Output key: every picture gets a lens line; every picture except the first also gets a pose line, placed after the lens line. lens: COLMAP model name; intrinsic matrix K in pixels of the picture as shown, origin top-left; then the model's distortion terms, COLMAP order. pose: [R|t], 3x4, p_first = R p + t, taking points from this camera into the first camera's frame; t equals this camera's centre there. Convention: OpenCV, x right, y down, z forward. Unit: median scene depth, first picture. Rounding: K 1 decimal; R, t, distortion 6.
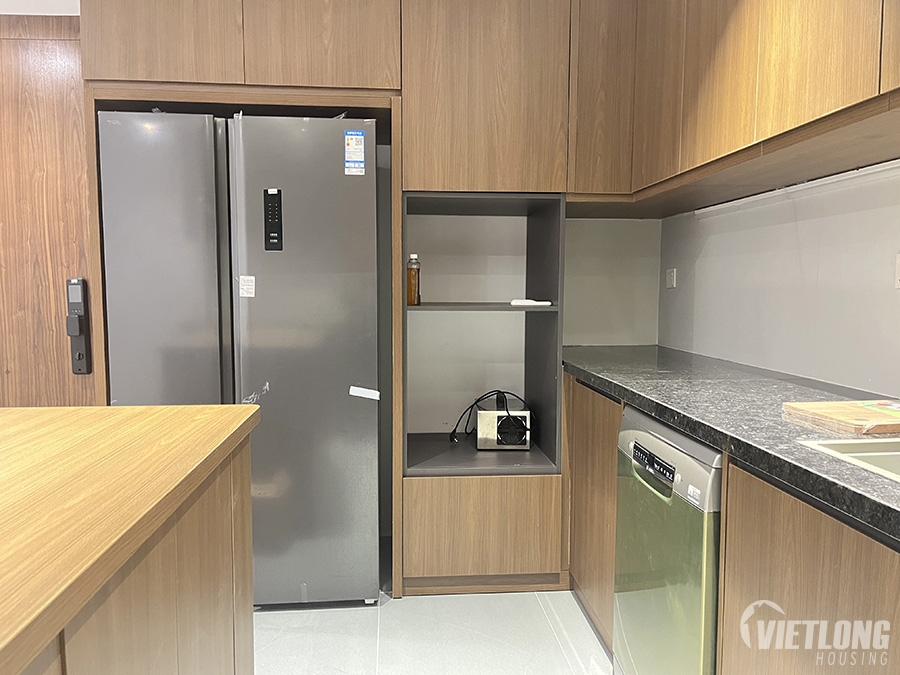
lens RADIAL K [[679.8, 0, 450.0], [0, 679.8, 337.5], [0, 0, 1]] dist [0.028846, -0.002292]
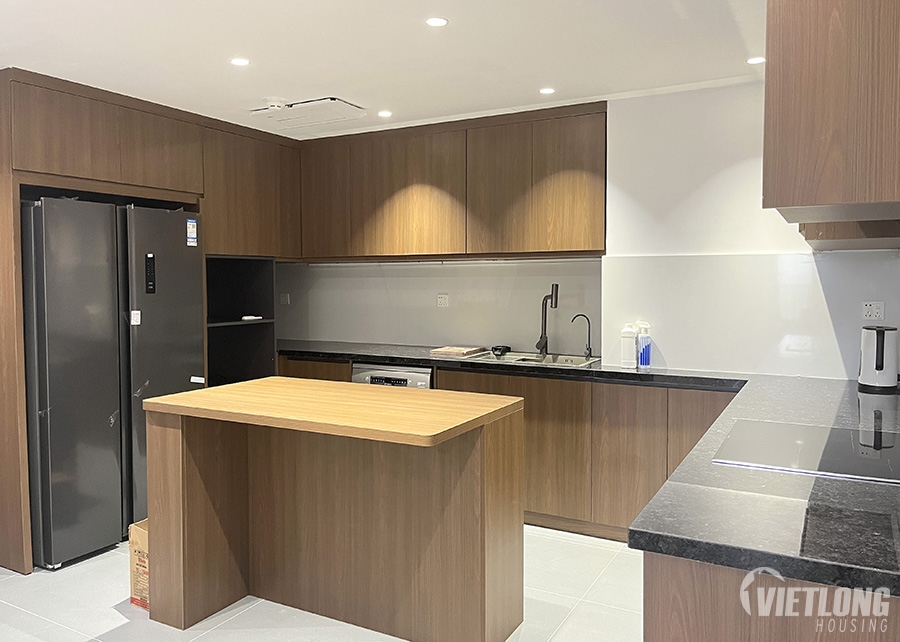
lens RADIAL K [[692.9, 0, 450.0], [0, 692.9, 321.0], [0, 0, 1]] dist [0.000174, -0.000253]
pose [[0.553160, -0.056415, 0.831162, -1.189348], [0.070103, 0.997318, 0.021037, -0.051493], [-0.830120, 0.046630, 0.555632, -0.426286]]
